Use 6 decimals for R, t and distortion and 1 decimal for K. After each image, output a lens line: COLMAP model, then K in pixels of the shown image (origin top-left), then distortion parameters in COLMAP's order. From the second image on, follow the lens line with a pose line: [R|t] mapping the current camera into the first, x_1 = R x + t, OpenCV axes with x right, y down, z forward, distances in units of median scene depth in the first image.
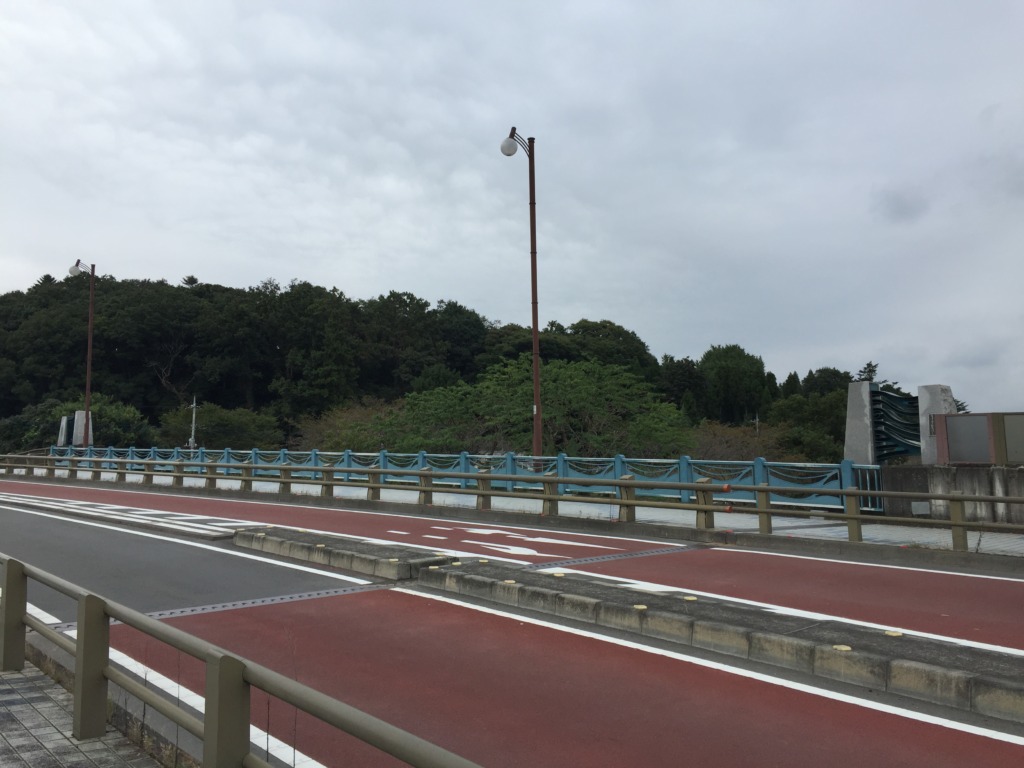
lens RADIAL K [[862.8, 0, 512.0], [0, 862.8, 384.0], [0, 0, 1]] dist [0.088635, -0.131826]
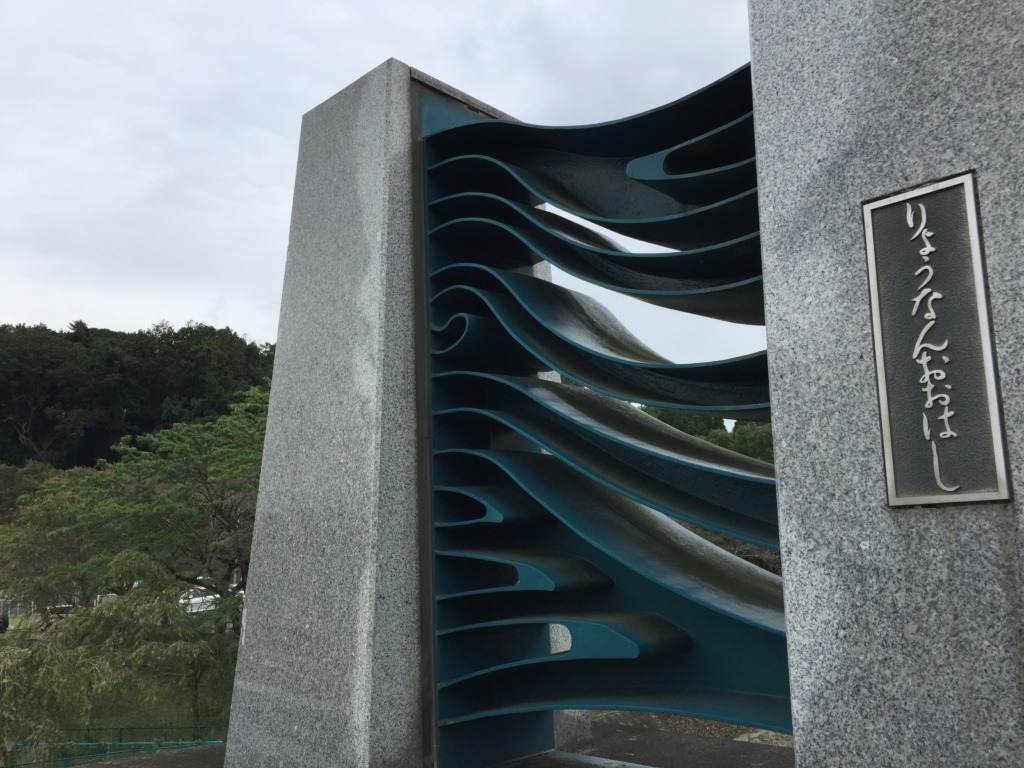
lens RADIAL K [[862.8, 0, 512.0], [0, 862.8, 384.0], [0, 0, 1]] dist [0.088635, -0.131826]
pose [[0.999103, -0.018735, 0.037967, 0.054109], [0.021009, 0.997953, -0.060403, 0.006360], [-0.036757, 0.061147, 0.997452, 0.113358]]
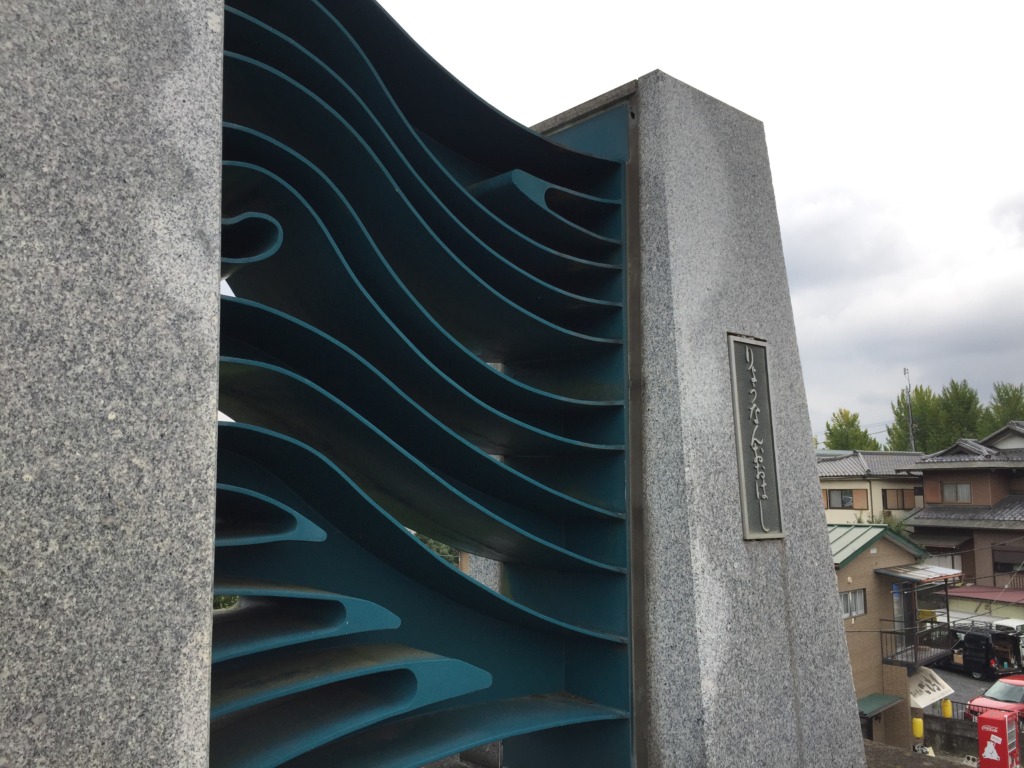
lens RADIAL K [[862.8, 0, 512.0], [0, 862.8, 384.0], [0, 0, 1]] dist [0.088635, -0.131826]
pose [[0.056705, 0.137218, 0.988917, 0.044606], [-0.131137, 0.982952, -0.128871, 0.006962], [-0.989741, -0.122376, 0.073733, 0.124624]]
